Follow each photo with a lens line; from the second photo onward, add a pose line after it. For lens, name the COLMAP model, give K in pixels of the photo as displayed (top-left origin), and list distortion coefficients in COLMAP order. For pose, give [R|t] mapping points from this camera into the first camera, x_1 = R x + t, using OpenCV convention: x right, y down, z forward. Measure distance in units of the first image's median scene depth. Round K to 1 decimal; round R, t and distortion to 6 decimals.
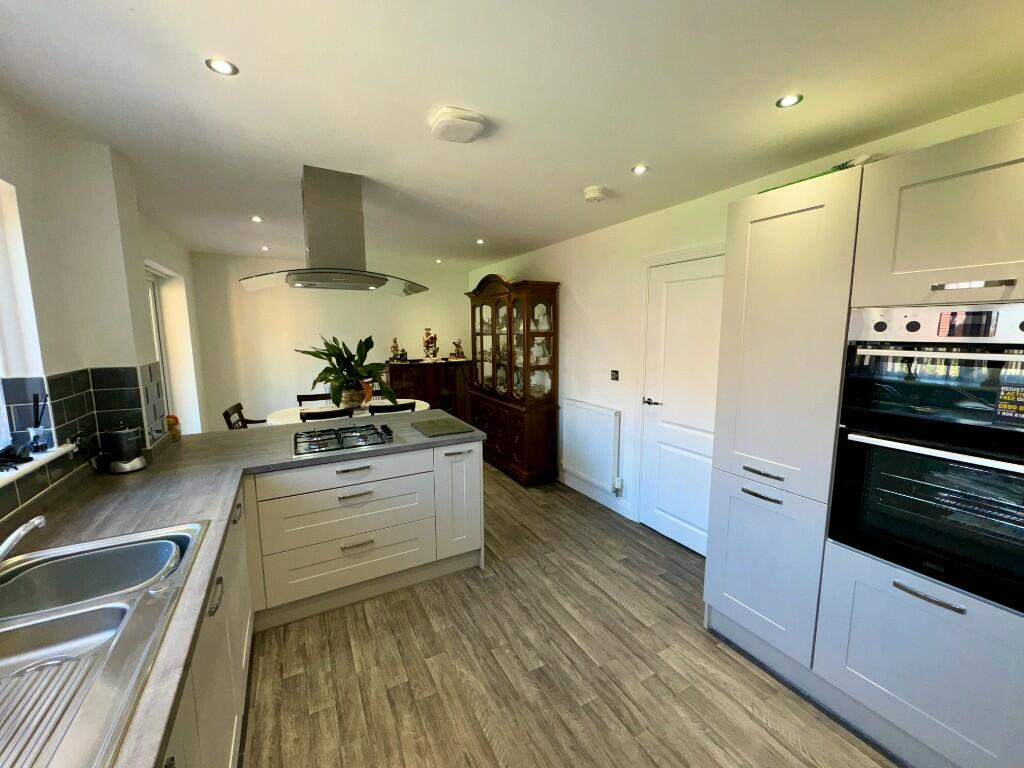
lens RADIAL K [[408.9, 0, 509.9], [0, 408.9, 384.4], [0, 0, 1]] dist [-0.000896, -0.000198]
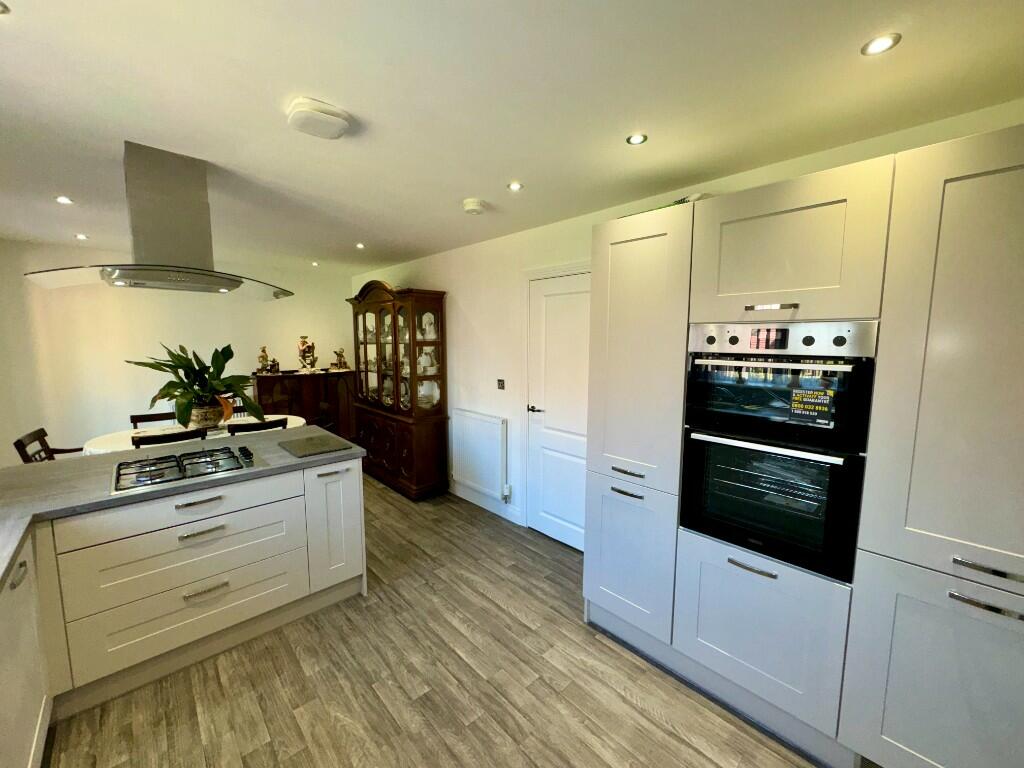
lens RADIAL K [[408.9, 0, 509.9], [0, 408.9, 384.4], [0, 0, 1]] dist [-0.000896, -0.000198]
pose [[0.968052, -0.019641, 0.249978, 0.035064], [0.024827, 0.999537, -0.017610, -0.005411], [-0.249516, 0.023254, 0.968091, 0.009195]]
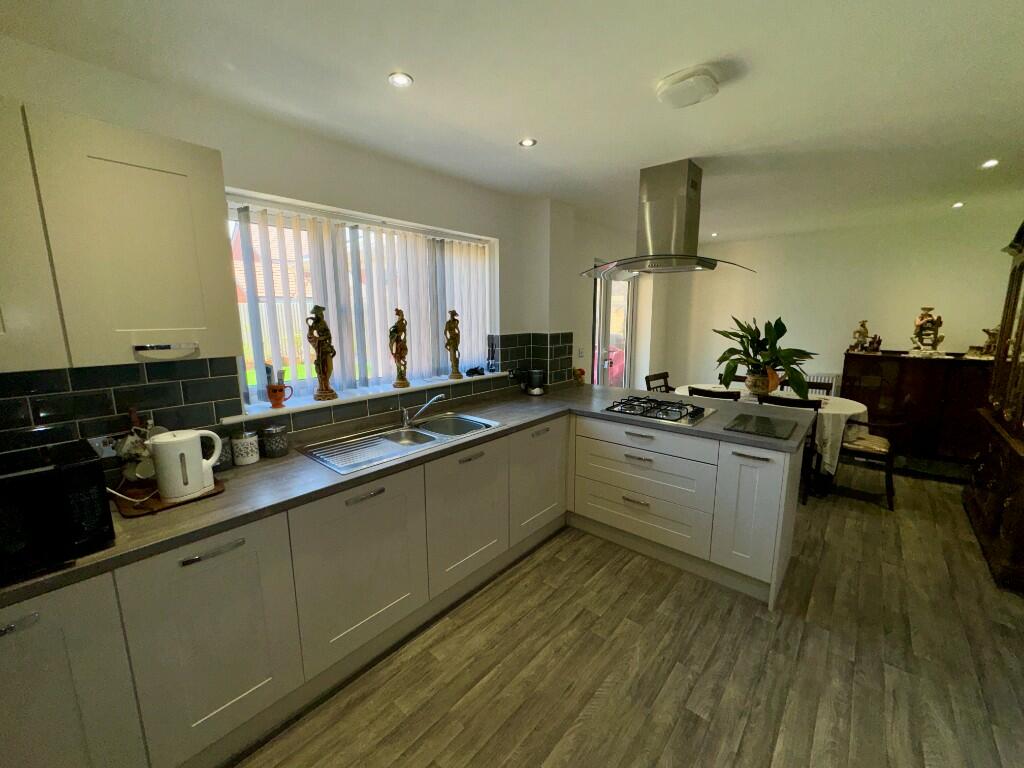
lens RADIAL K [[408.9, 0, 509.9], [0, 408.9, 384.4], [0, 0, 1]] dist [-0.000896, -0.000198]
pose [[0.348446, 0.165461, -0.922609, 0.512094], [-0.121286, 0.983980, 0.130661, -0.033574], [0.929449, 0.066371, 0.362933, 0.248075]]
